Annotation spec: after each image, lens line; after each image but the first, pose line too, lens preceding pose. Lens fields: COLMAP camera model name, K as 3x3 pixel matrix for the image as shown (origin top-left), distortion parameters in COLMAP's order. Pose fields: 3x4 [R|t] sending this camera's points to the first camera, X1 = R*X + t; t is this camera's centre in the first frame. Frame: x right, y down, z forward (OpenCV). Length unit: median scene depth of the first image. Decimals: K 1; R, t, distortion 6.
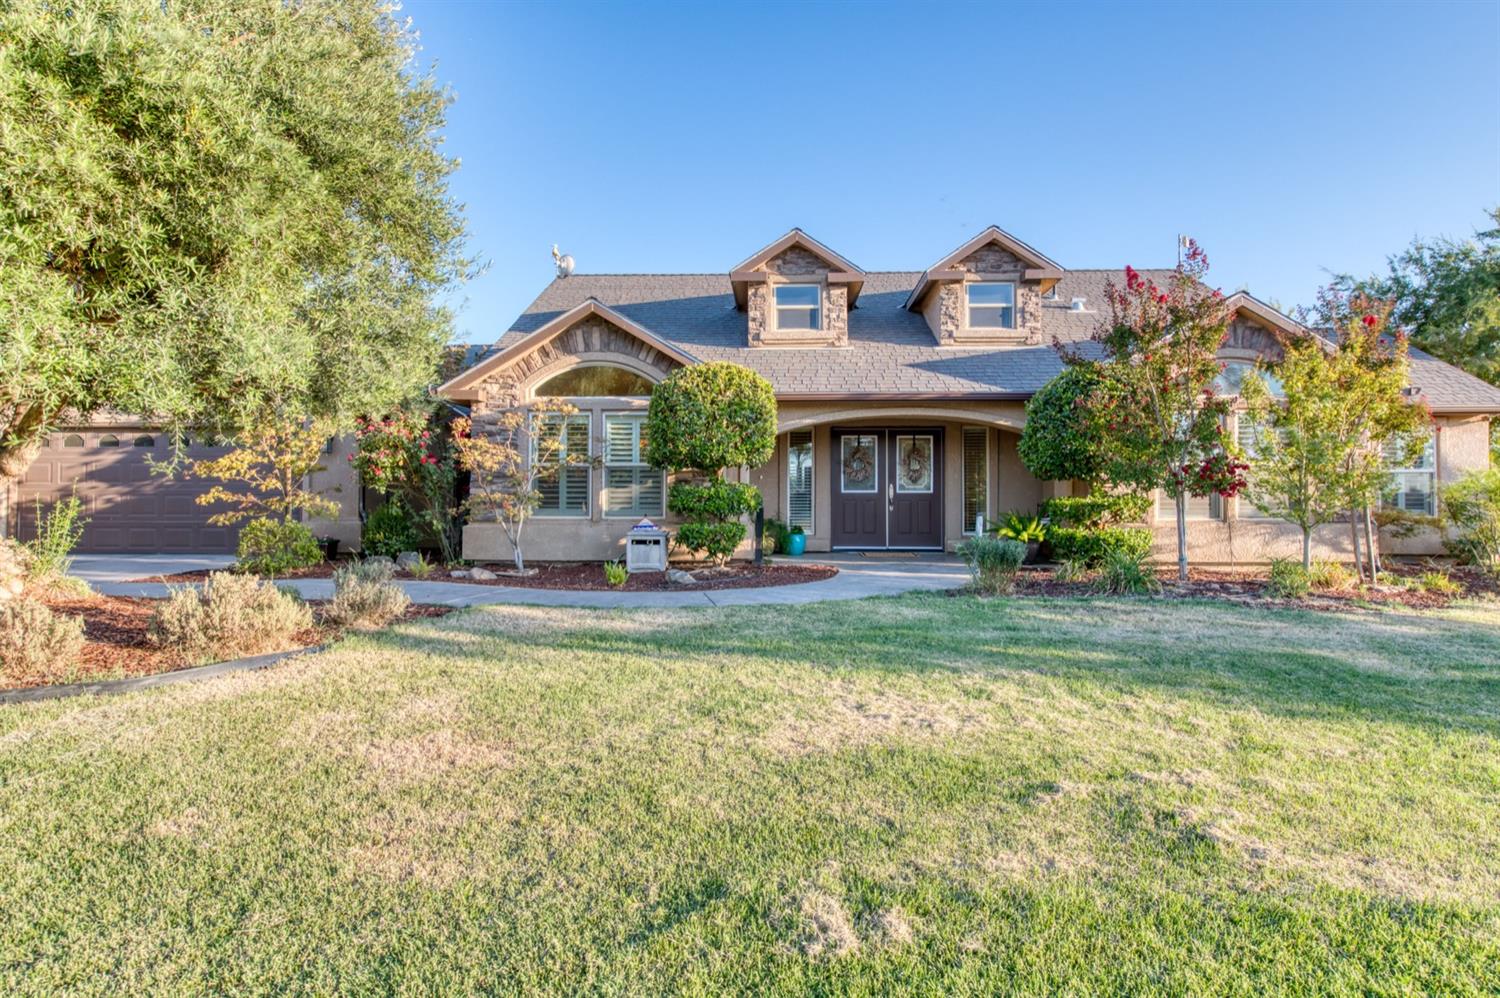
lens RADIAL K [[820.4, 0, 751.6], [0, 820.4, 503.4], [0, 0, 1]] dist [0.003110, 0.000110]
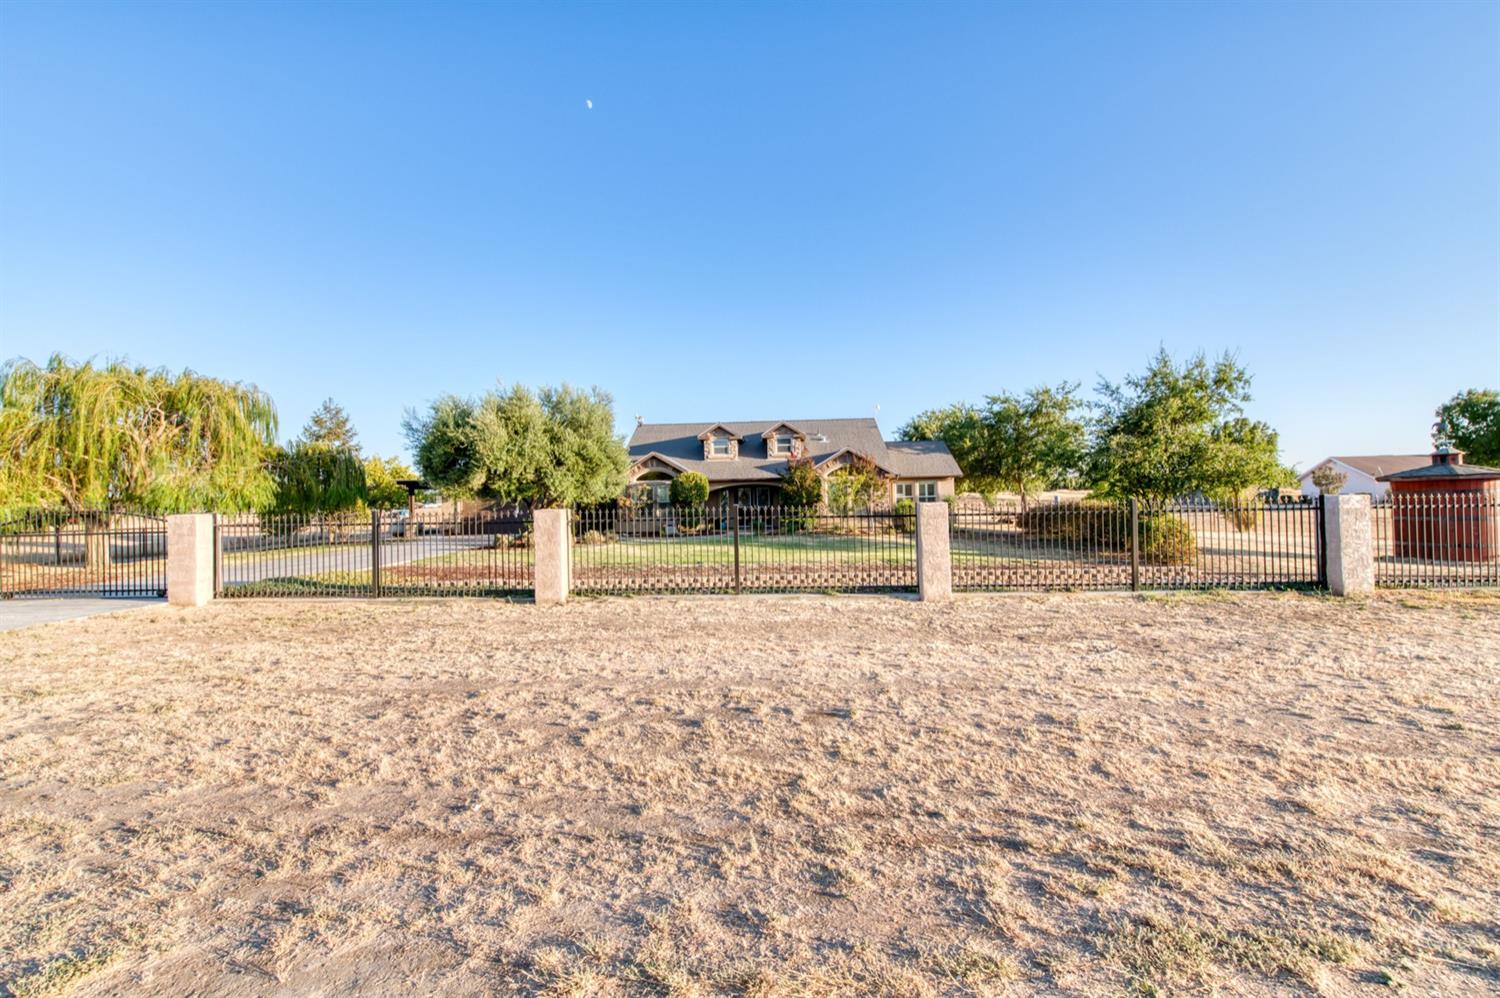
lens RADIAL K [[611.0, 0, 749.0], [0, 611.0, 496.8], [0, 0, 1]] dist [-0.000362, -0.000001]
pose [[0.999305, -0.026215, -0.026506, 0.235006], [0.025878, 0.999581, -0.012990, -0.026568], [0.026836, 0.012295, 0.999564, -1.349750]]
